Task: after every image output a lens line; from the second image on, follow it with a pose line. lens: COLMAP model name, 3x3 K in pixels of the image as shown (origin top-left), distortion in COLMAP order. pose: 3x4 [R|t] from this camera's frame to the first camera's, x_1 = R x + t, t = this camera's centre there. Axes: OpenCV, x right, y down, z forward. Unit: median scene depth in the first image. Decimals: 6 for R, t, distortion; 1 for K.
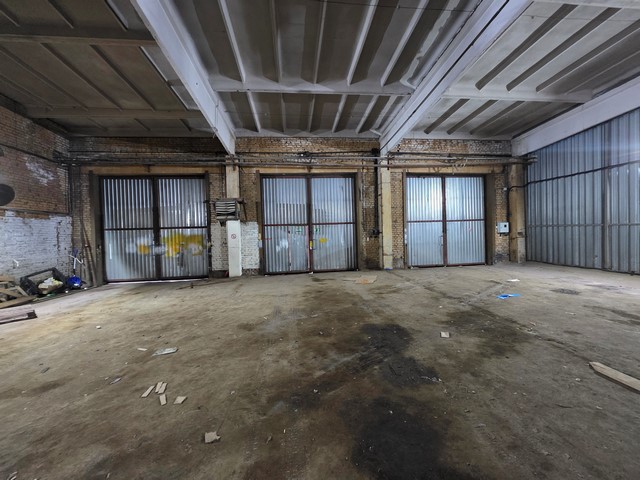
lens RADIAL K [[255.5, 0, 319.4], [0, 255.5, 238.7], [0, 0, 1]] dist [0.000595, 0.000288]
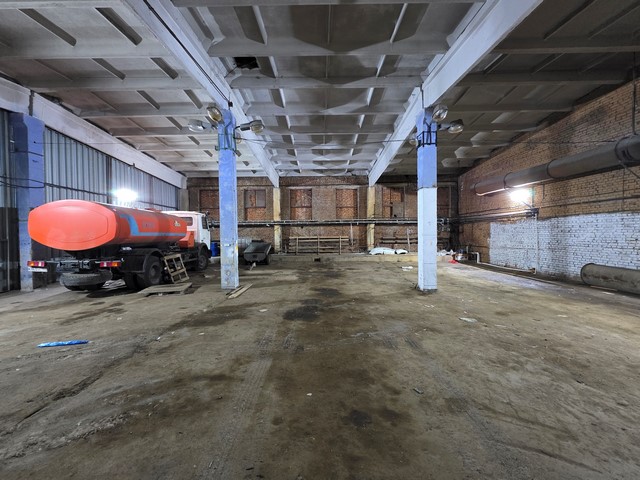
lens RADIAL K [[255.5, 0, 320.5], [0, 255.5, 239.5], [0, 0, 1]] dist [0.000595, 0.000288]
pose [[-0.993339, 0.036569, 0.109275, 0.005264], [0.040812, 0.998487, 0.036844, -0.045771], [-0.107762, 0.041058, -0.993328, 1.844277]]
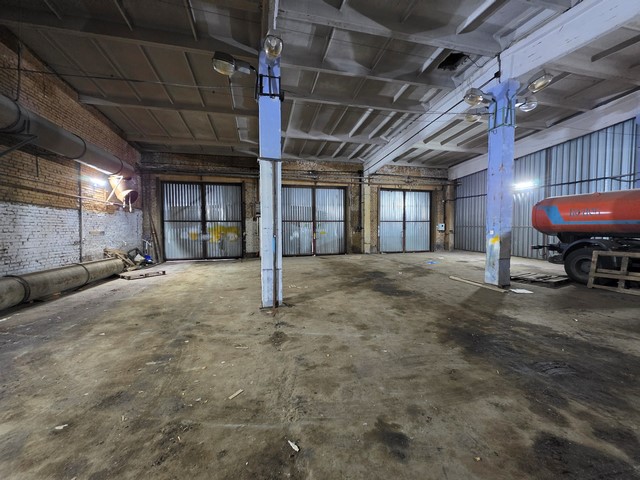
lens RADIAL K [[255.5, 0, 323.6], [0, 255.5, 238.7], [0, 0, 1]] dist [0.000595, 0.000288]
pose [[0.990172, 0.018525, 0.138619, -0.190235], [-0.020949, 0.999652, 0.016047, 0.017199], [-0.138274, -0.018793, 0.990216, -0.435253]]
